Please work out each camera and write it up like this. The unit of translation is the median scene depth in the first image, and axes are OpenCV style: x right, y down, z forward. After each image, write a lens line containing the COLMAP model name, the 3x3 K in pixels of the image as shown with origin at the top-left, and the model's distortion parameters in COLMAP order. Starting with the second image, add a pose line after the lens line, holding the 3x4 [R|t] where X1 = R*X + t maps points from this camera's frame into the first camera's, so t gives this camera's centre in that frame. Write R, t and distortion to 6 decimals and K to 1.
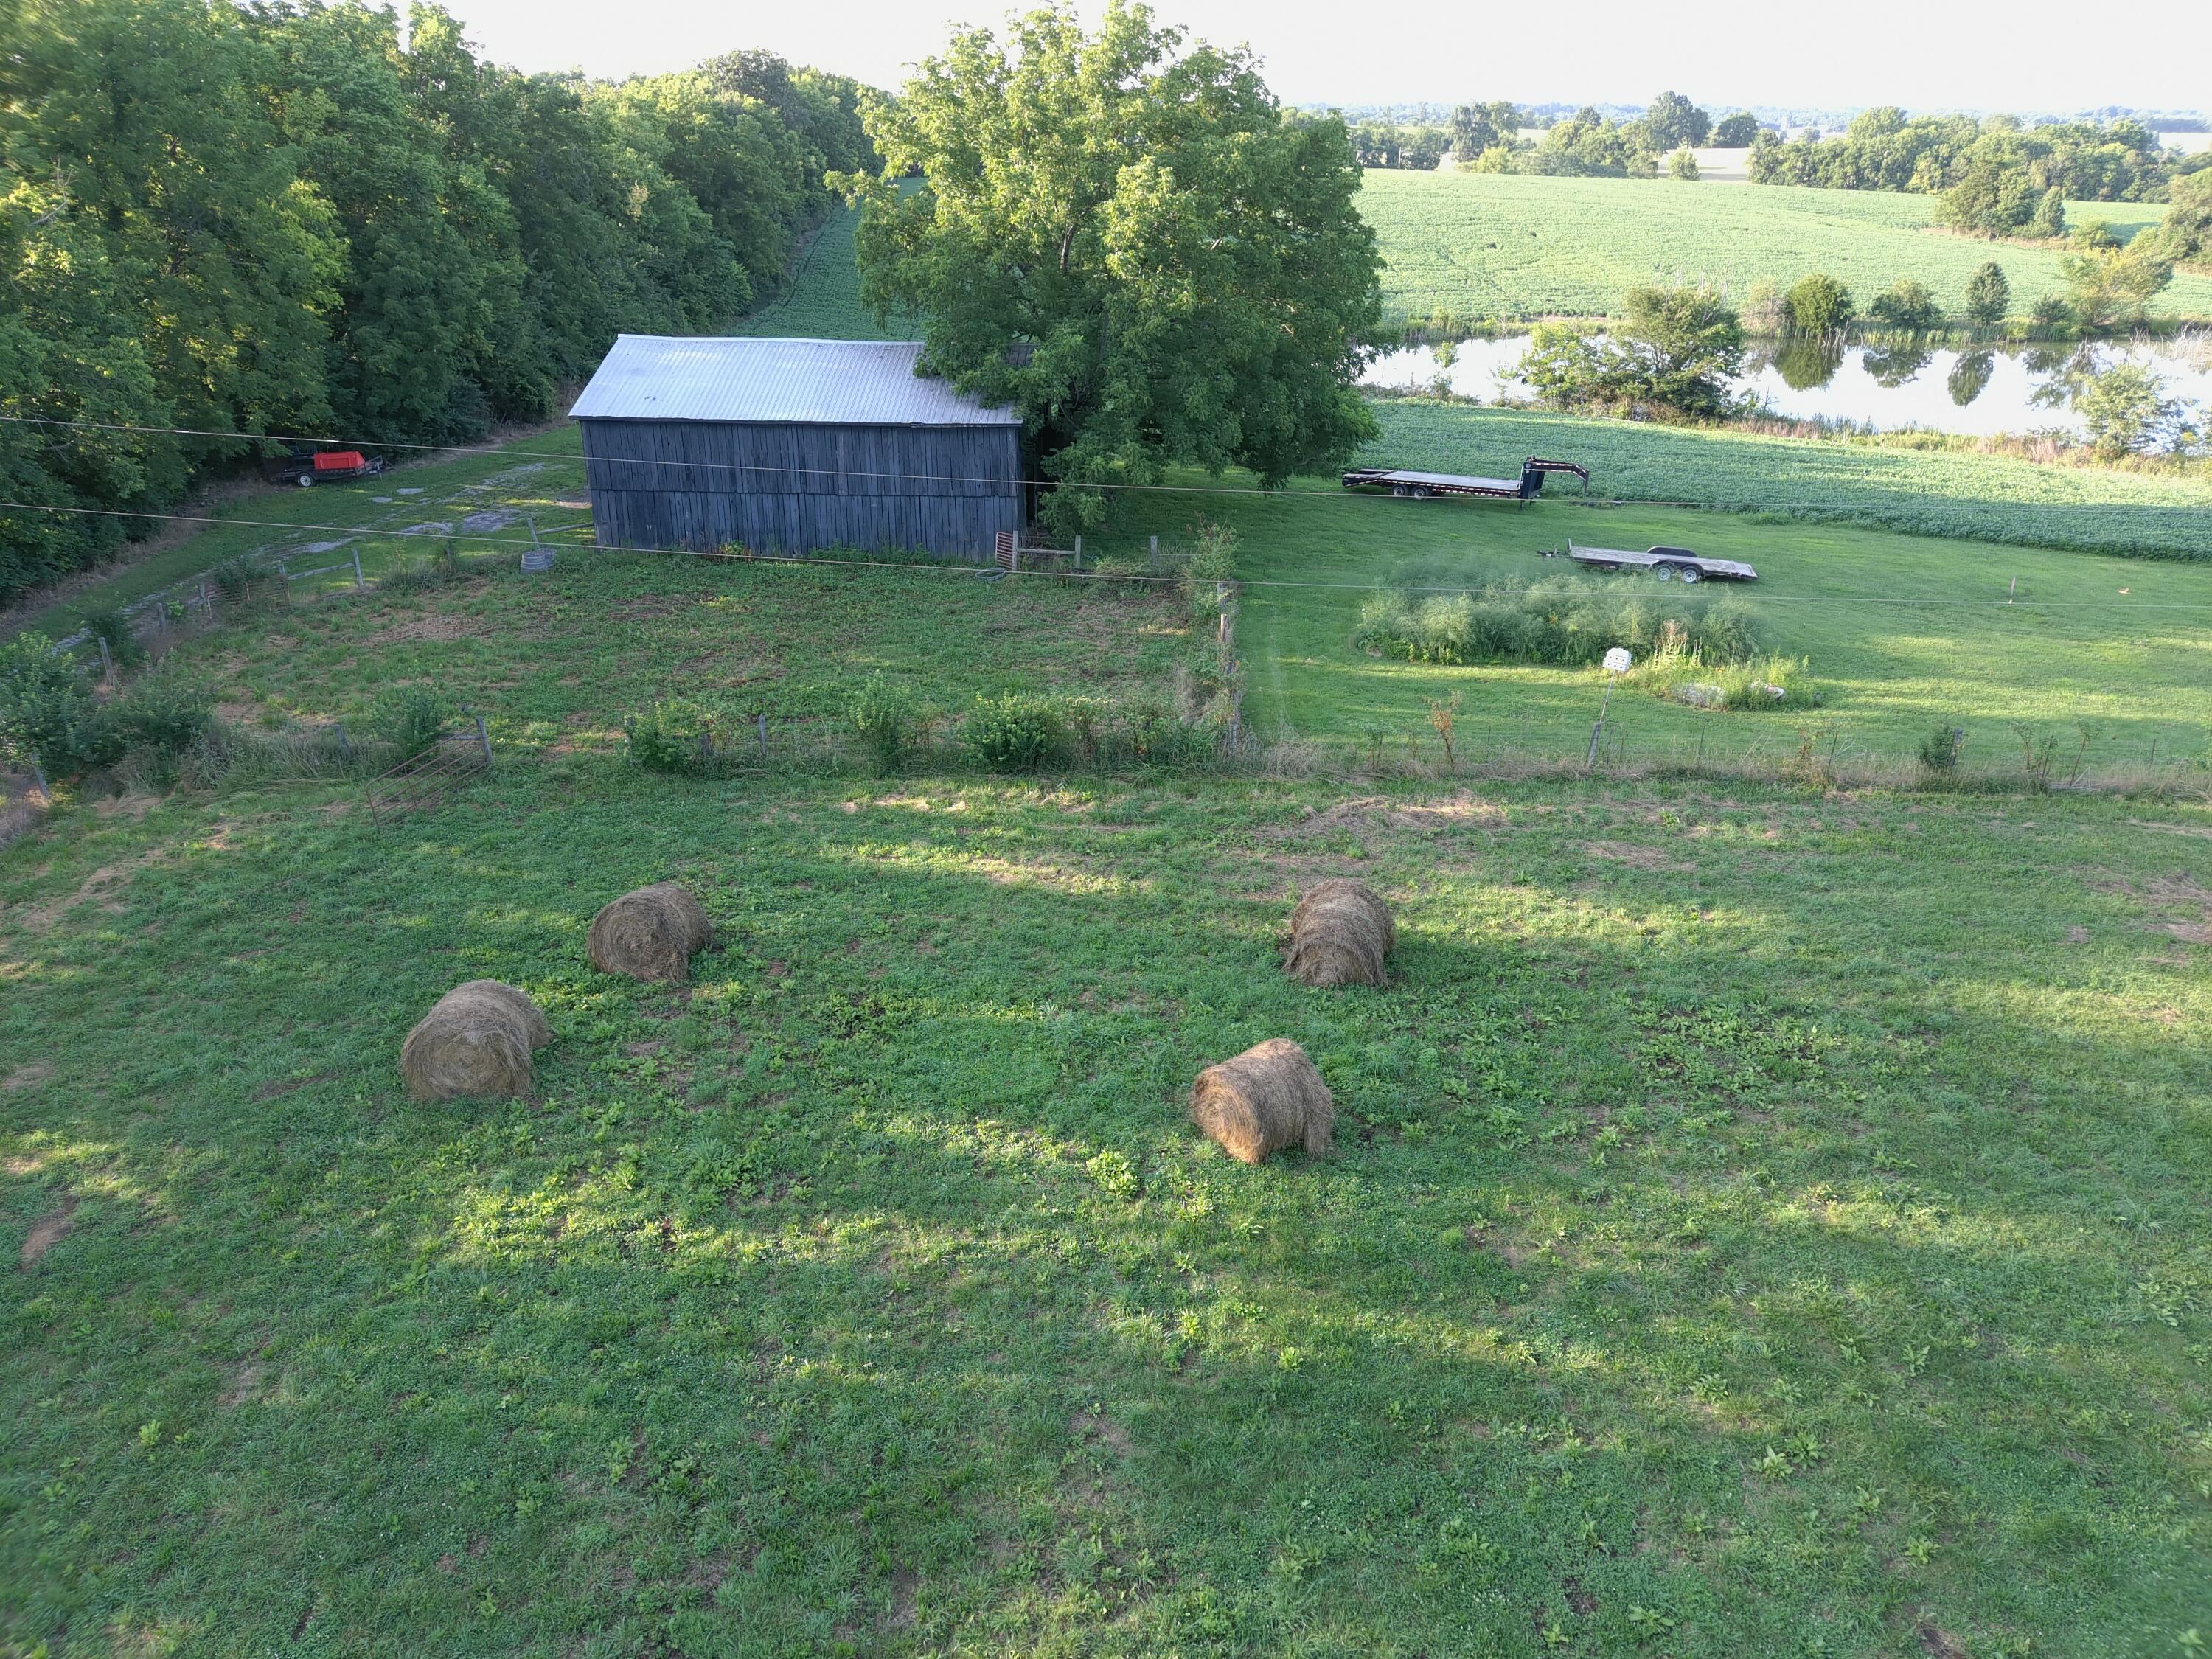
lens RADIAL K [[1629.6, 0, 1106.0], [0, 1629.6, 829.5], [0, 0, 1]] dist [0.104680, -0.173707]
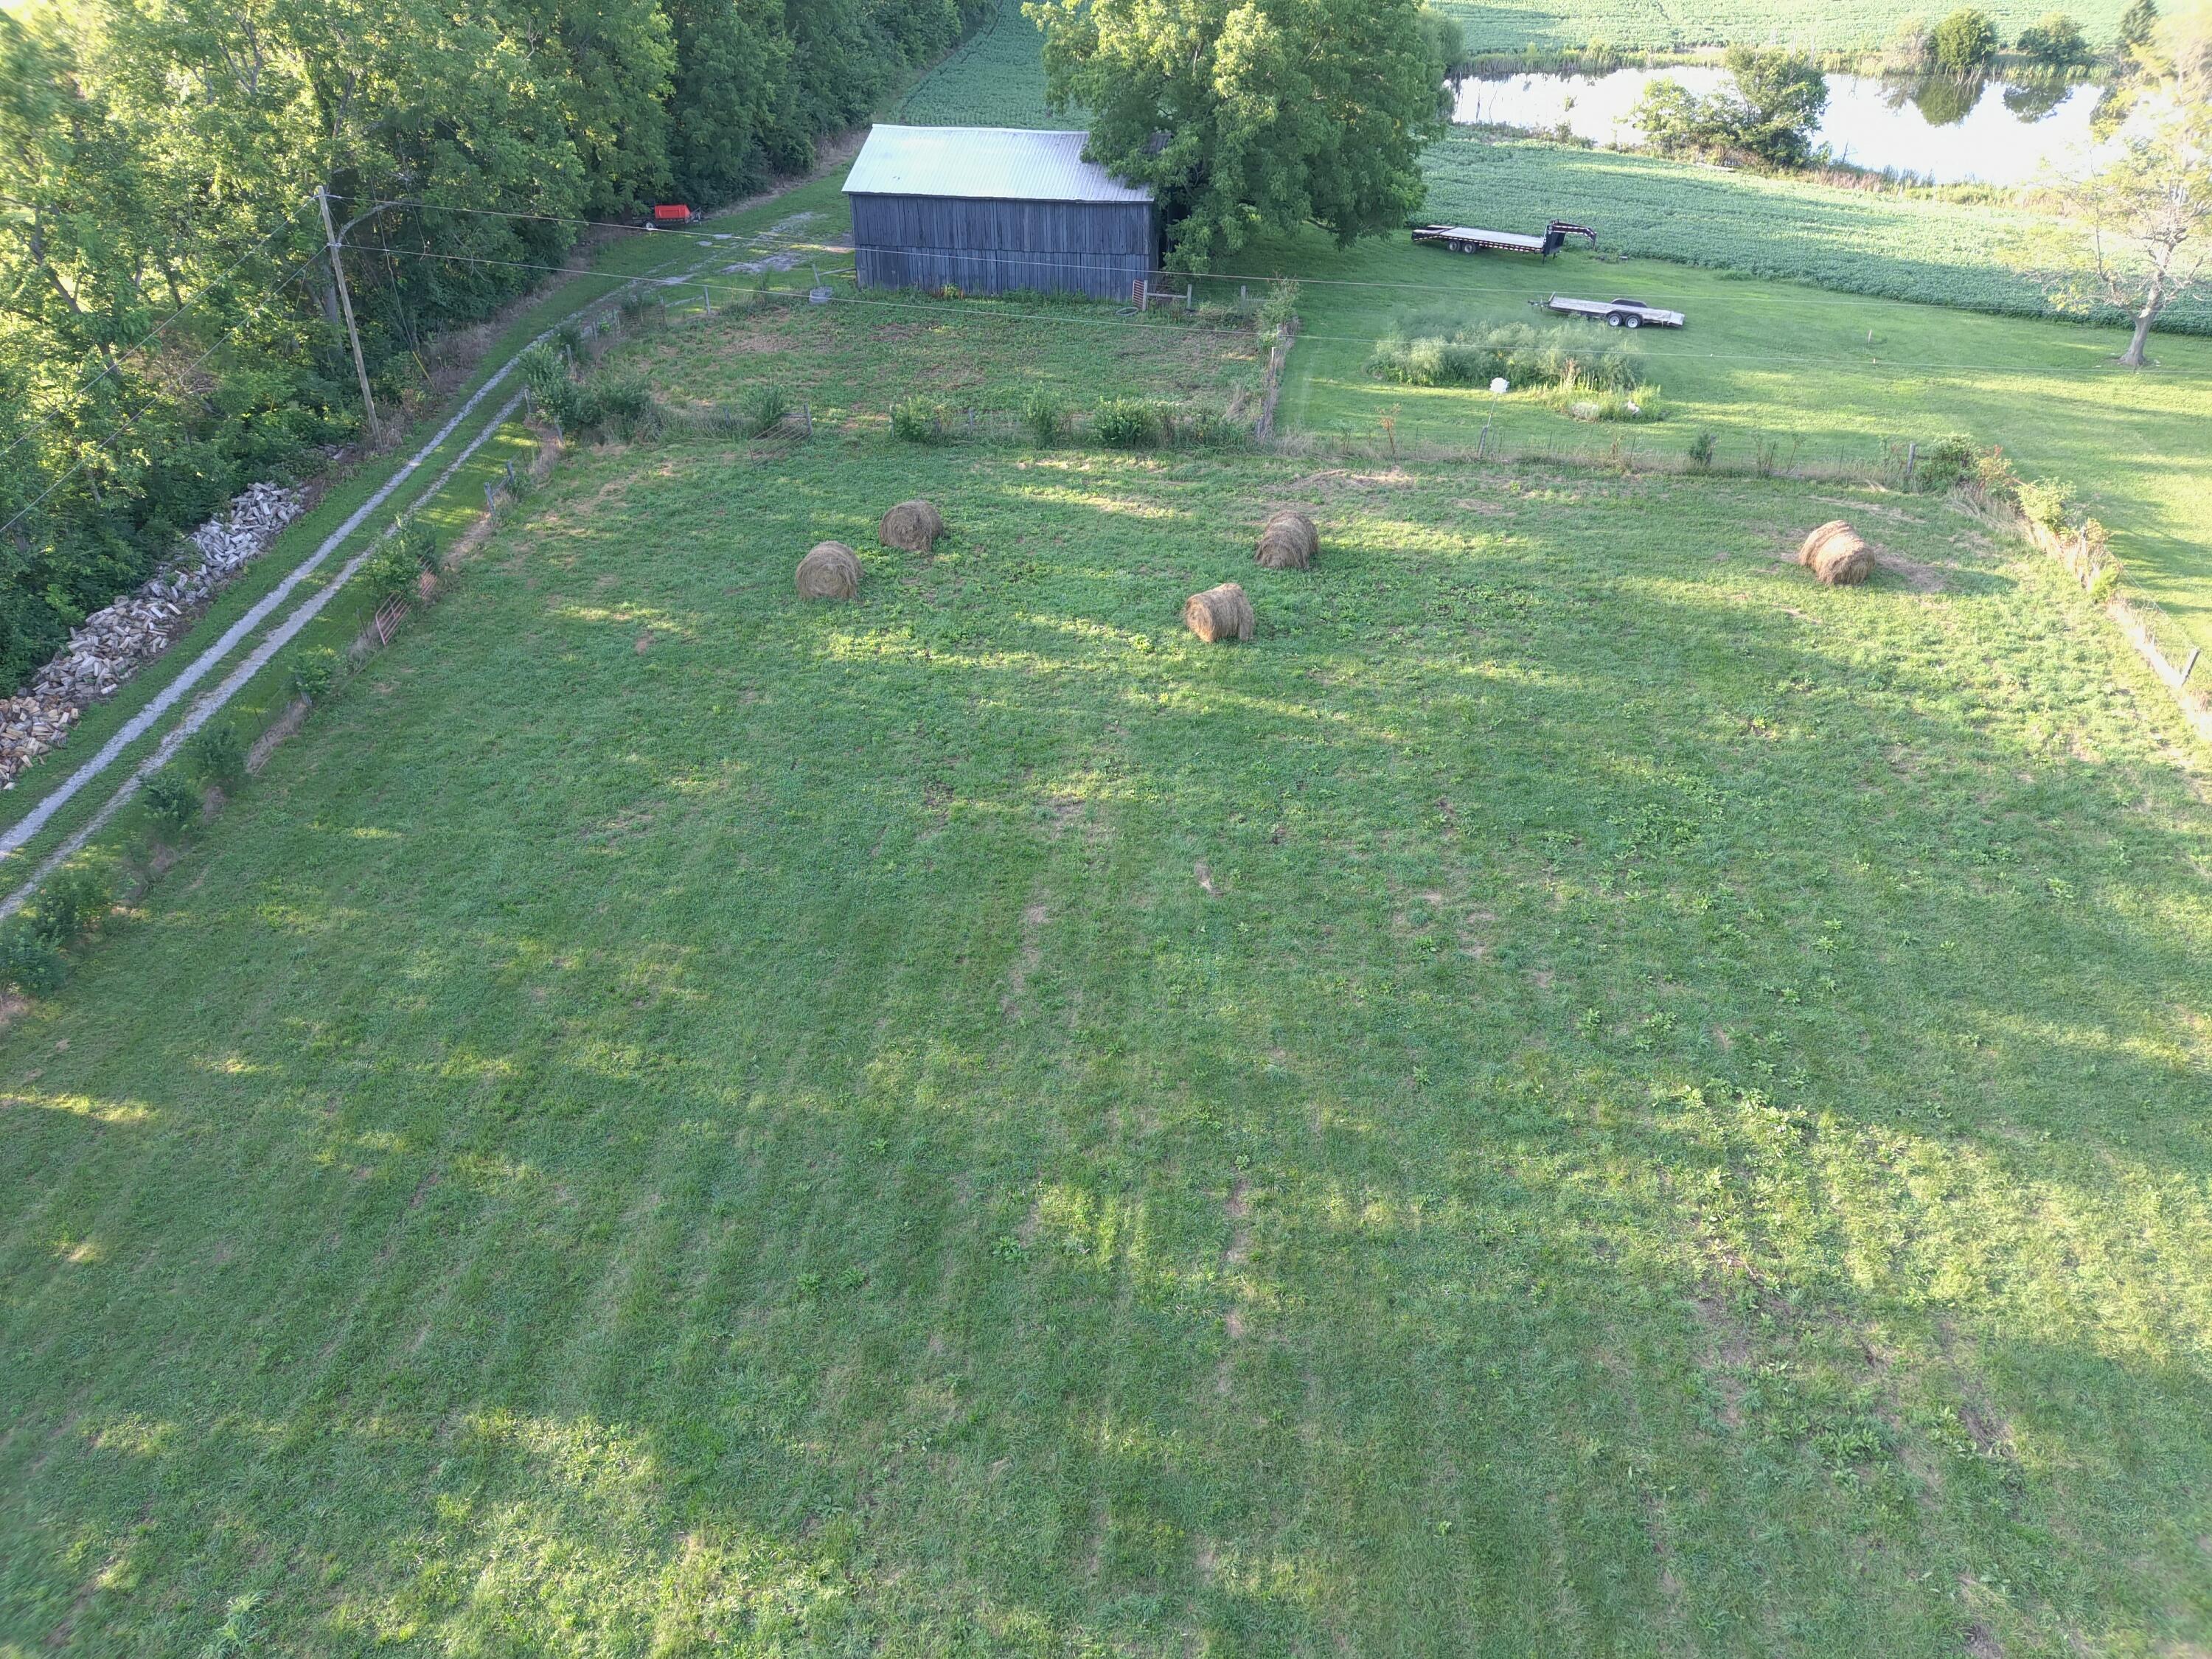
lens RADIAL K [[1629.6, 0, 1106.0], [0, 1629.6, 829.5], [0, 0, 1]] dist [0.104680, -0.173707]
pose [[0.992710, 0.055676, -0.106894, 0.126002], [-0.036768, 0.984527, 0.171335, 0.060902], [0.114779, -0.166156, 0.979397, -0.677823]]
